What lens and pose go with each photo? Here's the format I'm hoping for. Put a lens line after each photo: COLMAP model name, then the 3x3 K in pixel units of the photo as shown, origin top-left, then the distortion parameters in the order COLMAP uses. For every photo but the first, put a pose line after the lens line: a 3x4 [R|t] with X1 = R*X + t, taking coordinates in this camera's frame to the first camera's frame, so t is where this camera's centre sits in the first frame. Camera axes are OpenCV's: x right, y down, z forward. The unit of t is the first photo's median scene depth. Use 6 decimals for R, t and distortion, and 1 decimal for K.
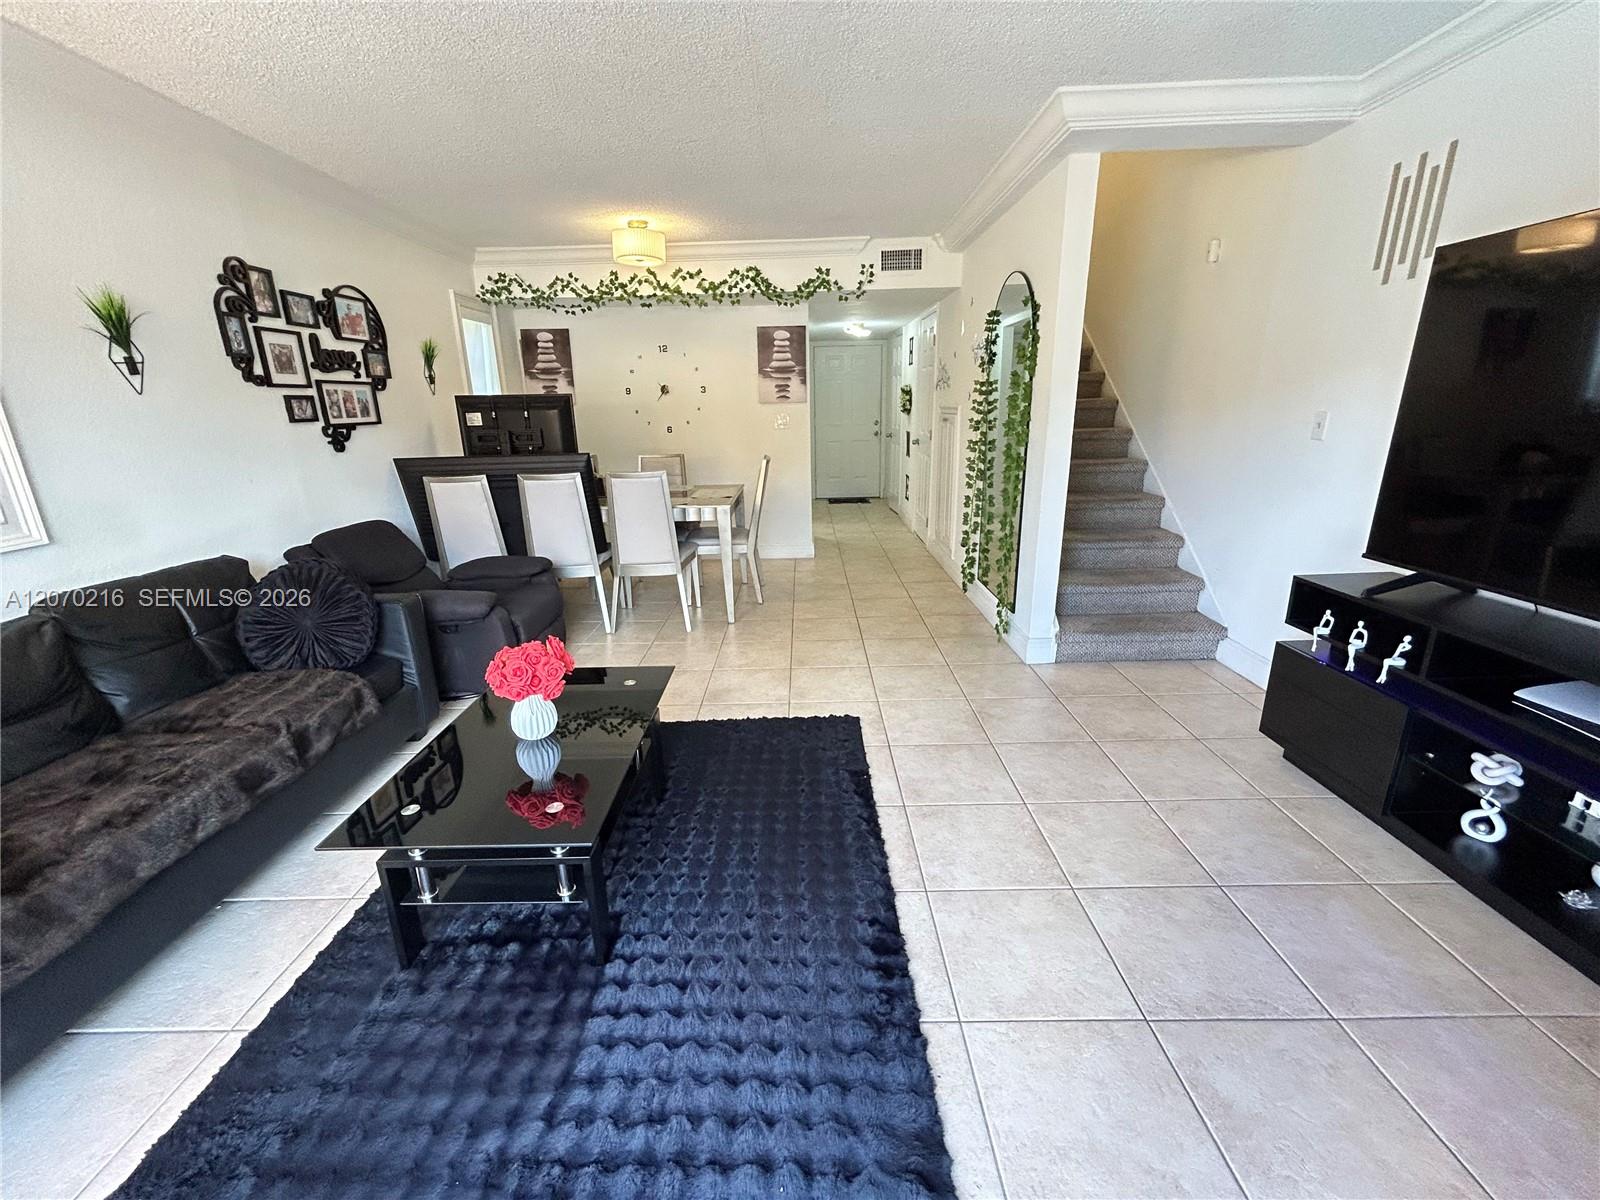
lens RADIAL K [[652.2, 0, 795.7], [0, 652.2, 597.5], [0, 0, 1]] dist [-0.003107, 0.001458]
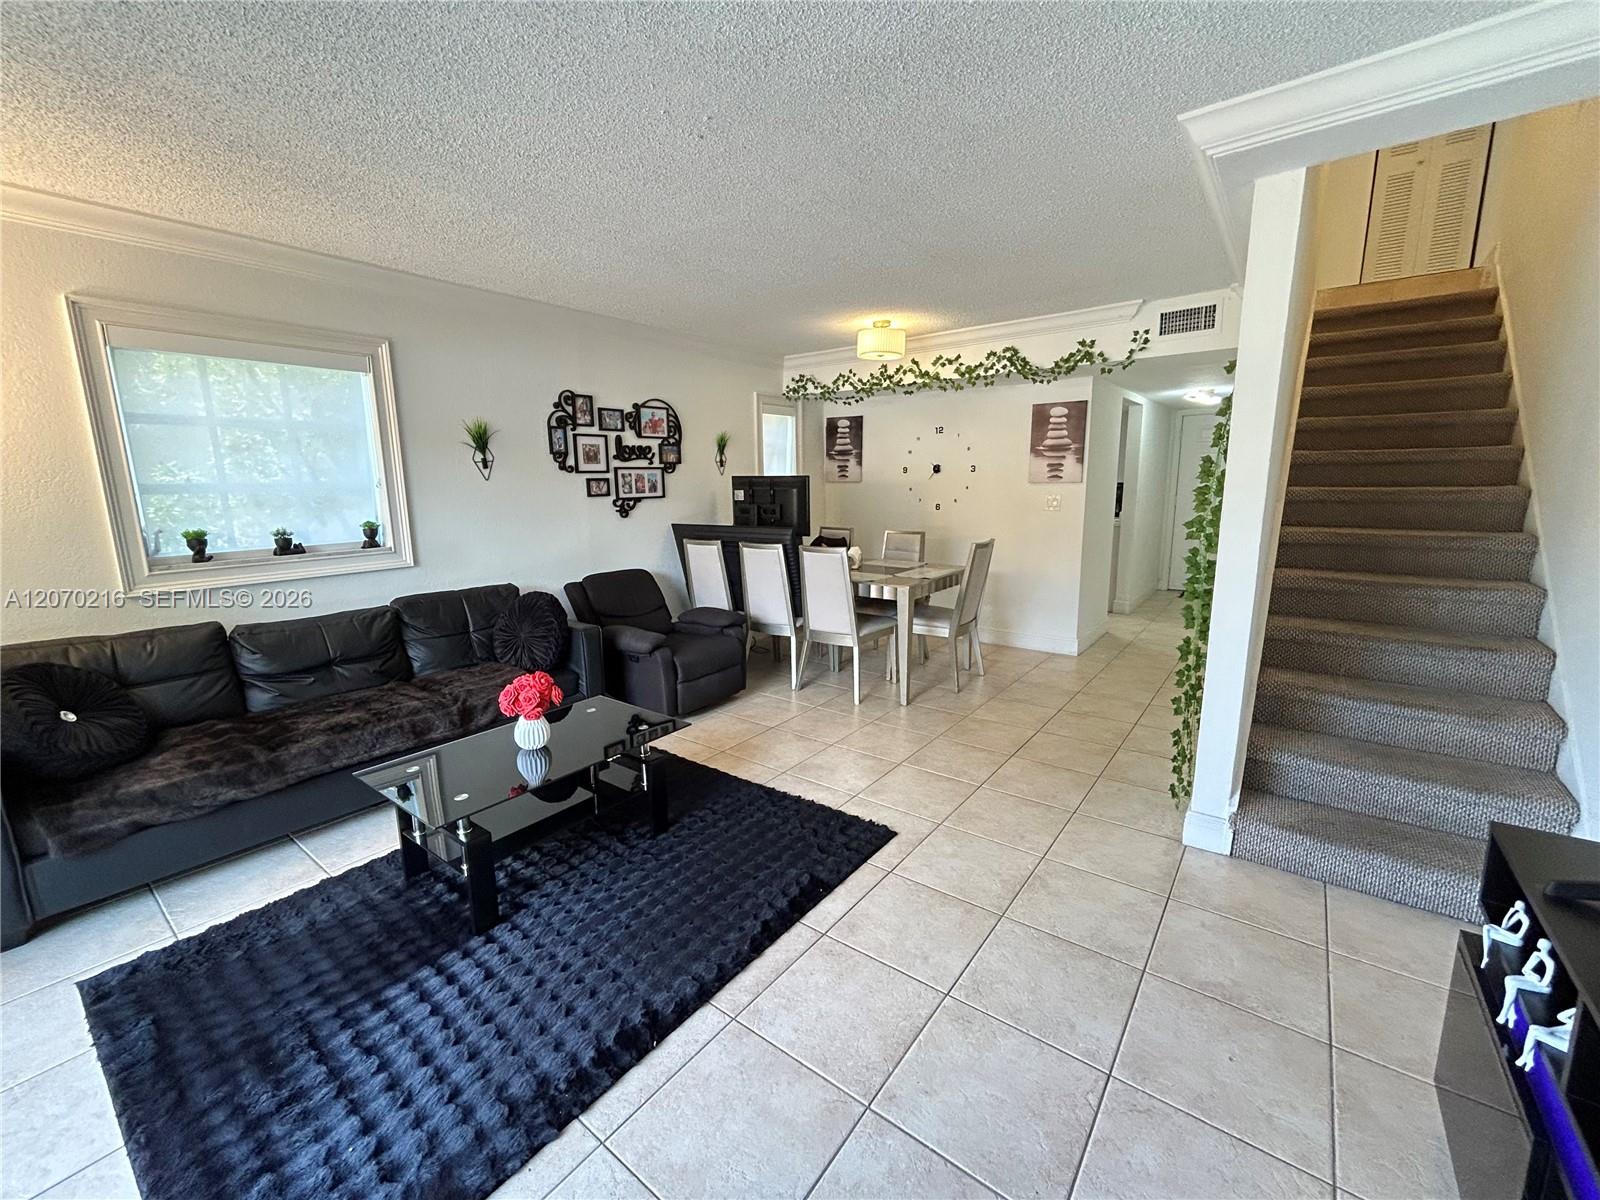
lens RADIAL K [[652.2, 0, 794.7], [0, 652.2, 597.3], [0, 0, 1]] dist [-0.003107, 0.001458]
pose [[0.797431, 0.119199, -0.591519, 0.417525], [-0.176253, 0.983556, -0.039407, -0.067262], [0.577095, 0.135681, 0.805328, 0.122743]]
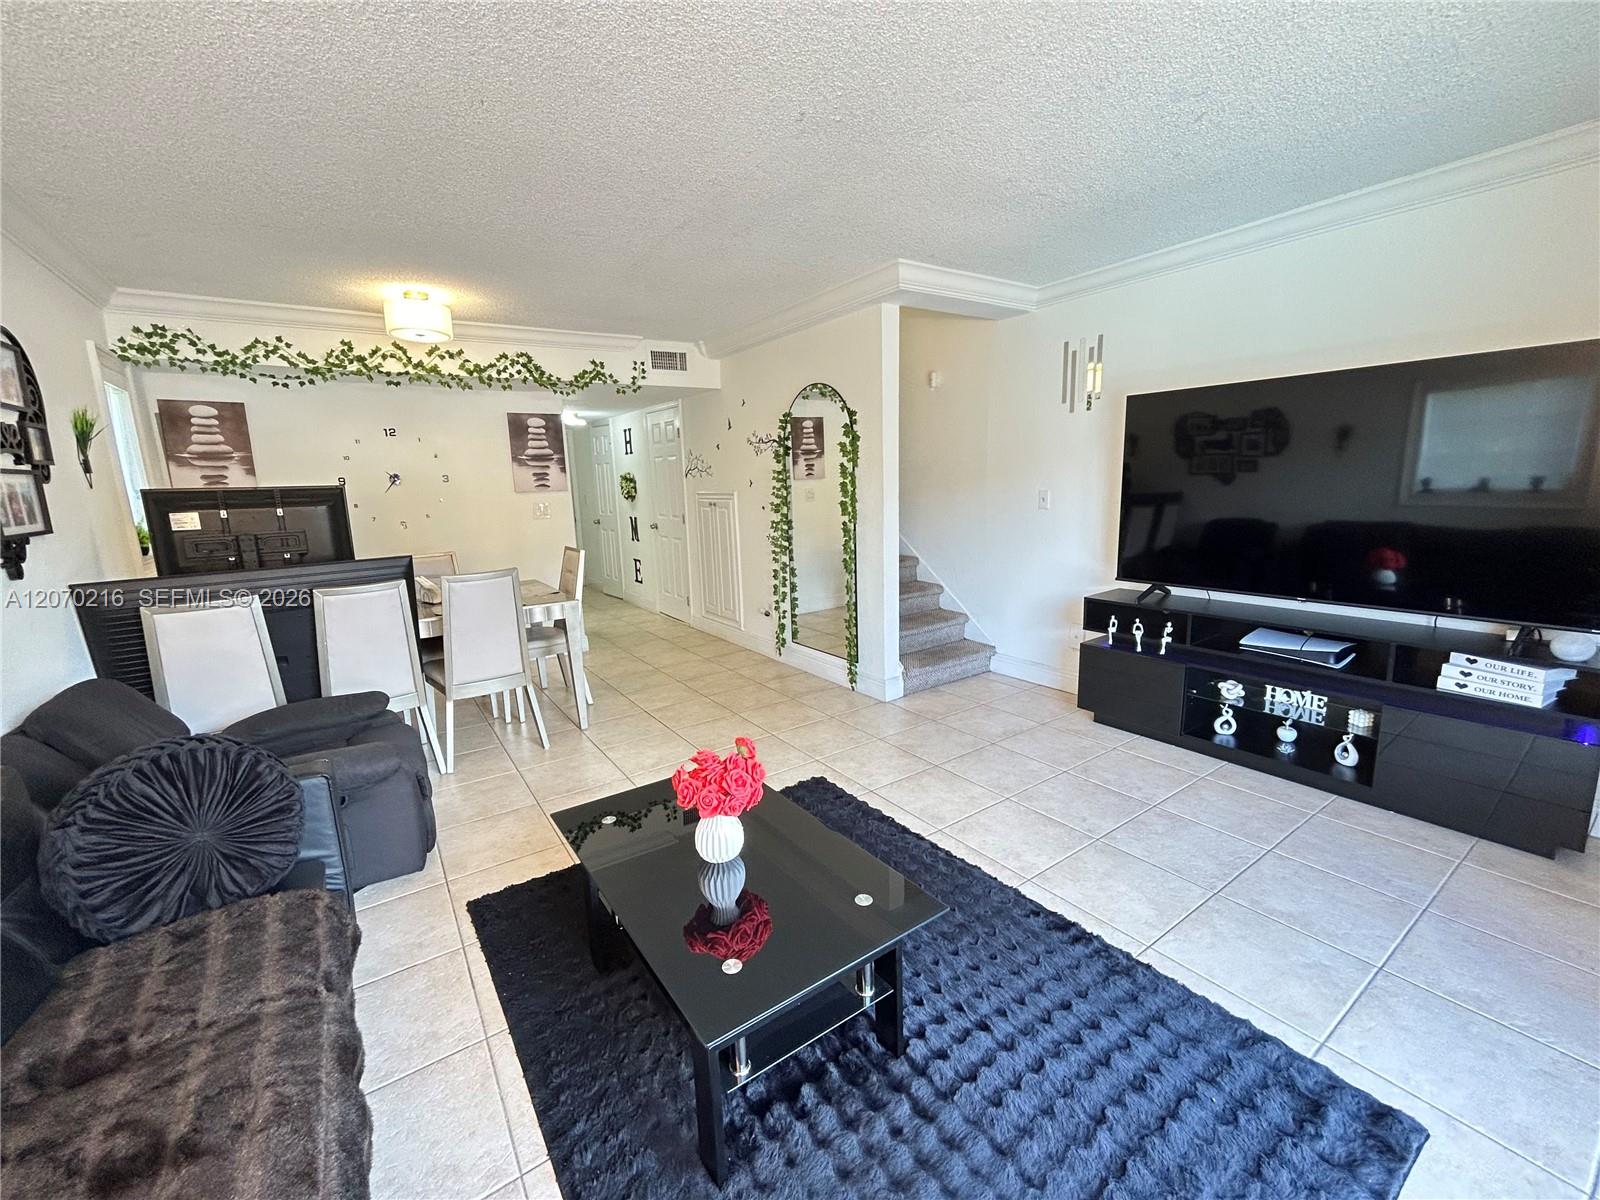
lens RADIAL K [[652.2, 0, 795.4], [0, 652.2, 597.5], [0, 0, 1]] dist [-0.003107, 0.001458]
pose [[0.822083, -0.107881, 0.559054, -0.435768], [0.176767, 0.981725, -0.070490, -0.031176], [-0.541233, 0.156771, 0.826129, 0.085464]]
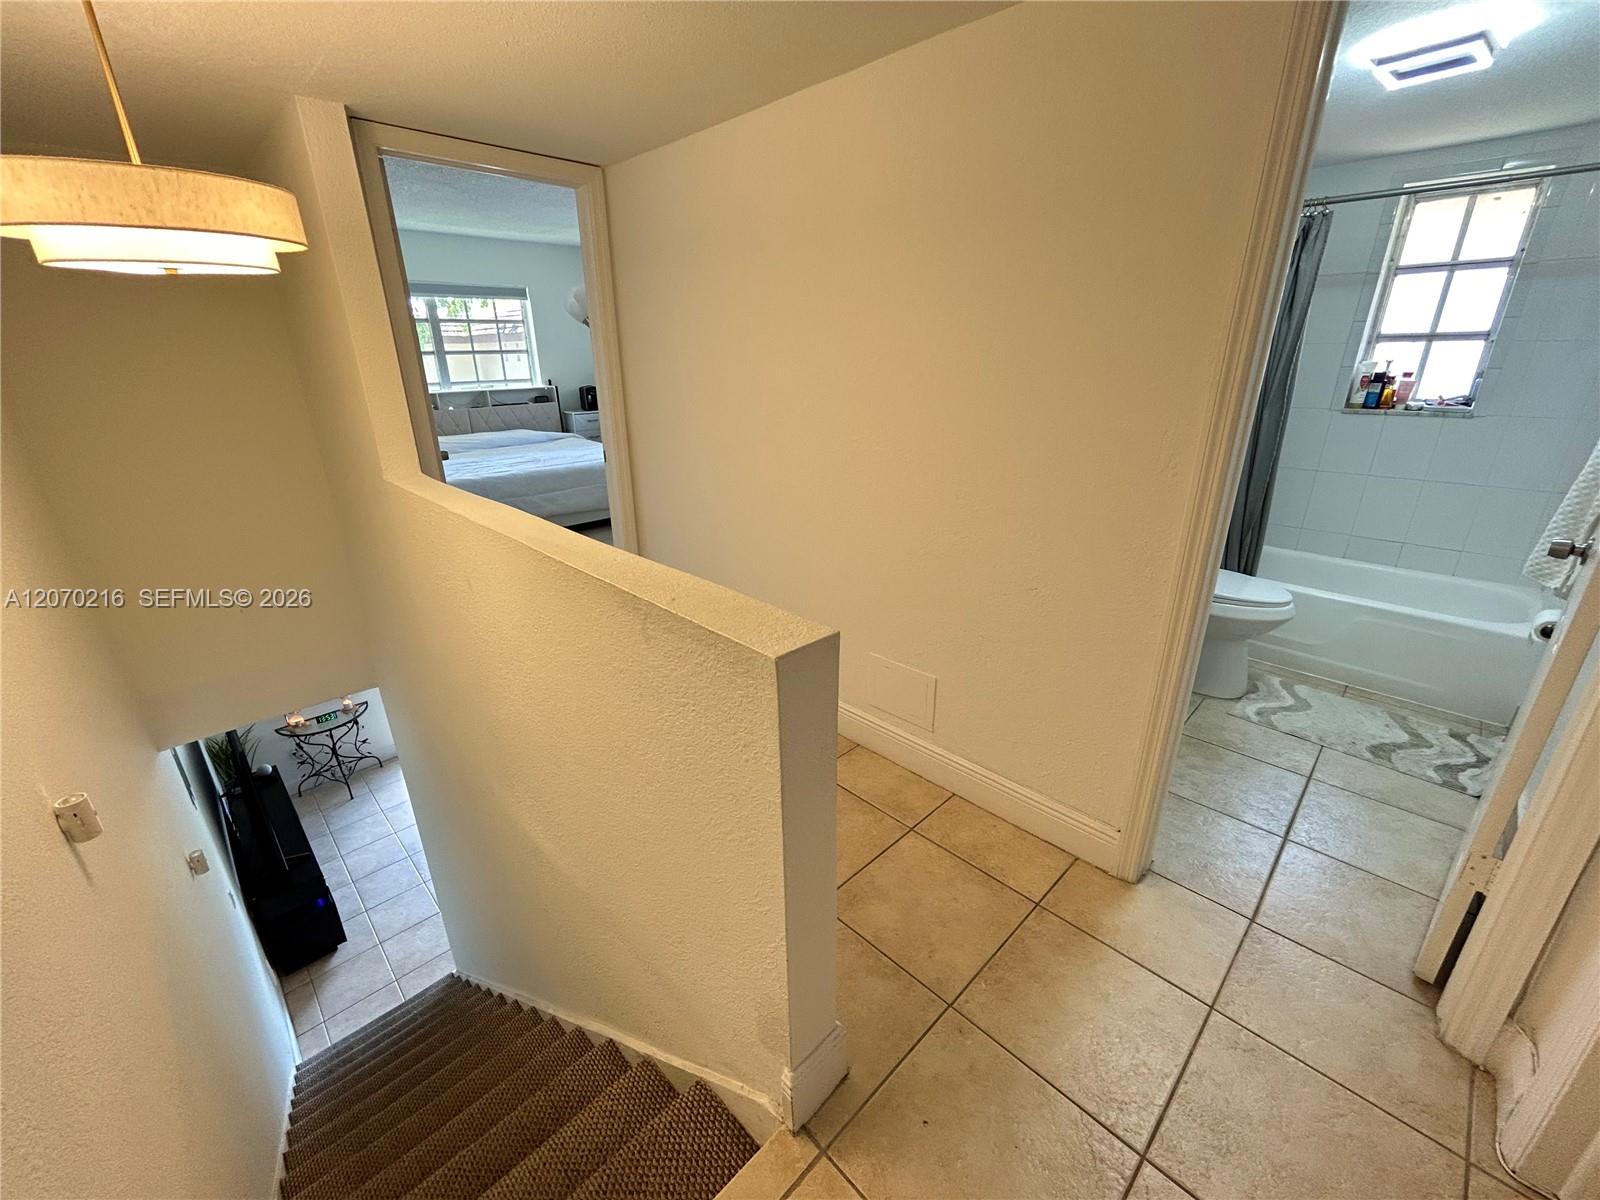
lens RADIAL K [[652.2, 0, 795.6], [0, 652.2, 597.6], [0, 0, 1]] dist [-0.003107, 0.001458]
pose [[-0.709080, 0.277307, -0.648311, 0.559907], [-0.175828, 0.820844, 0.543415, -1.400113], [0.682855, 0.499316, -0.533285, 1.808720]]
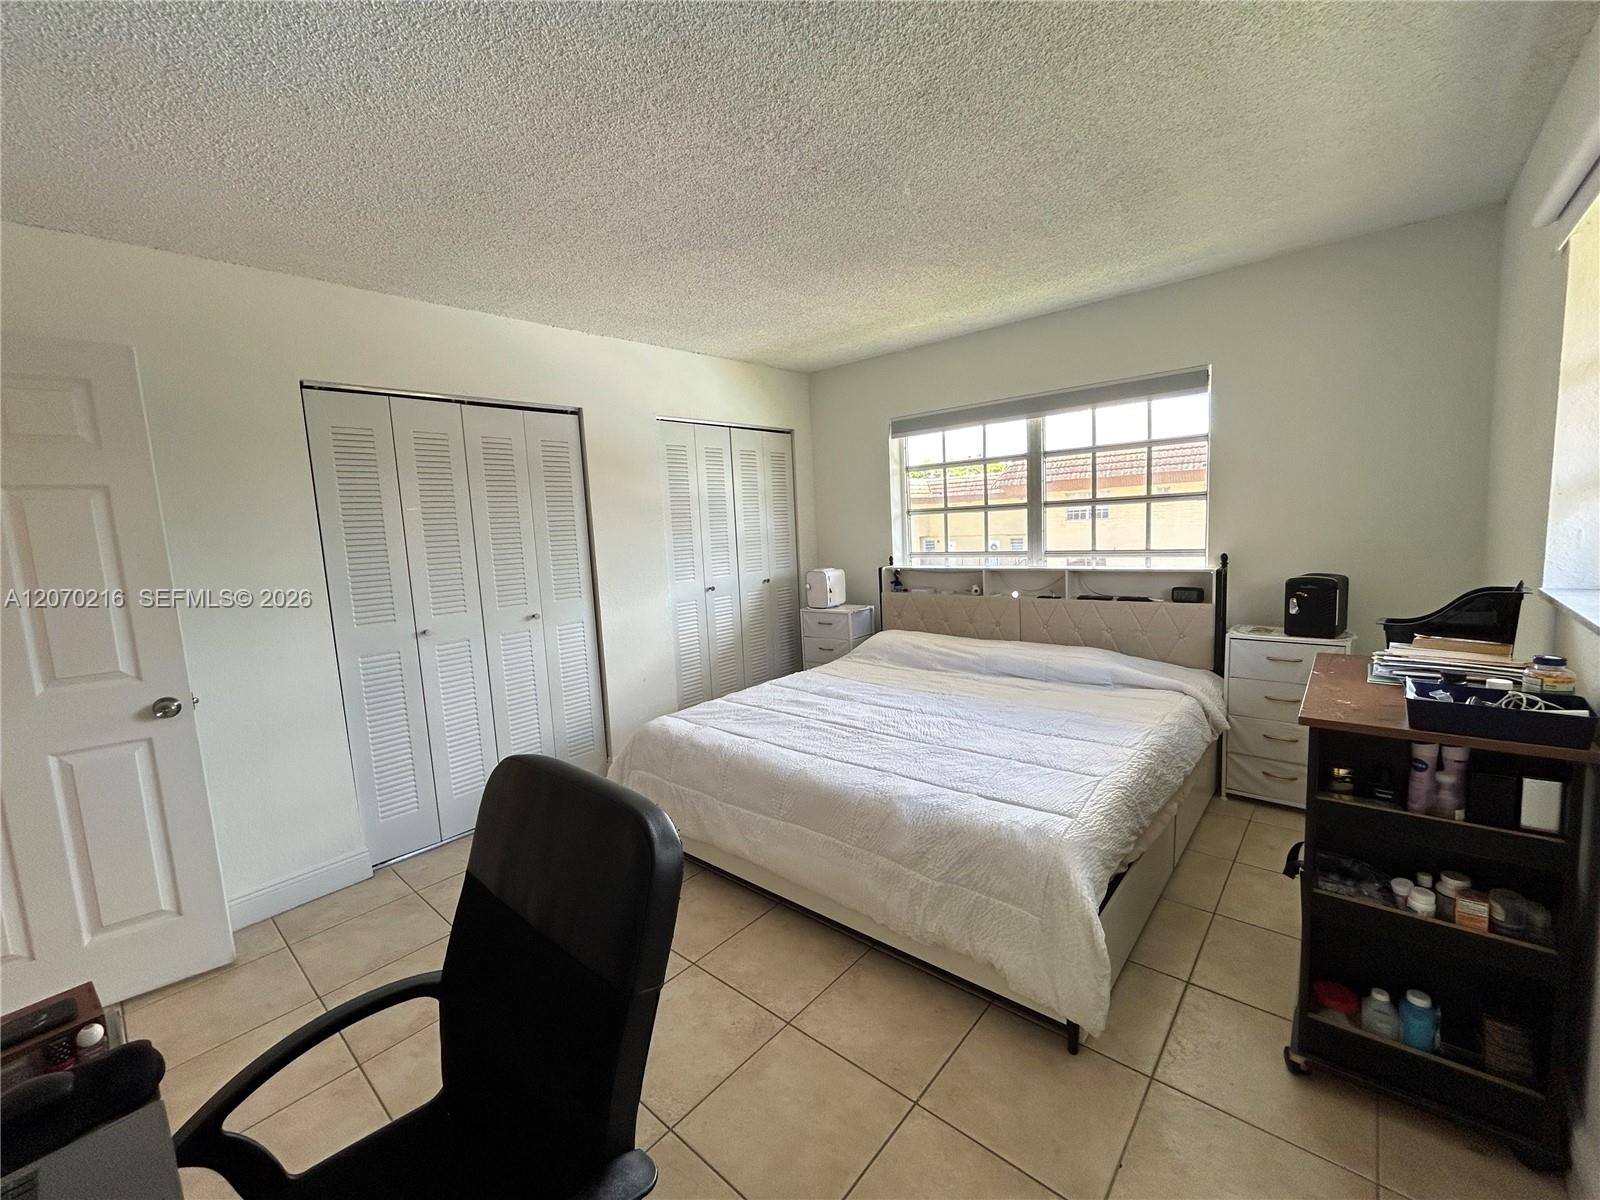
lens RADIAL K [[652.2, 0, 803.8], [0, 652.2, 601.3], [0, 0, 1]] dist [-0.003107, 0.001458]
pose [[-0.758258, -0.021899, 0.651587, -0.630565], [0.249366, 0.913696, 0.320899, -1.075126], [-0.602380, 0.405808, -0.687357, 0.796944]]
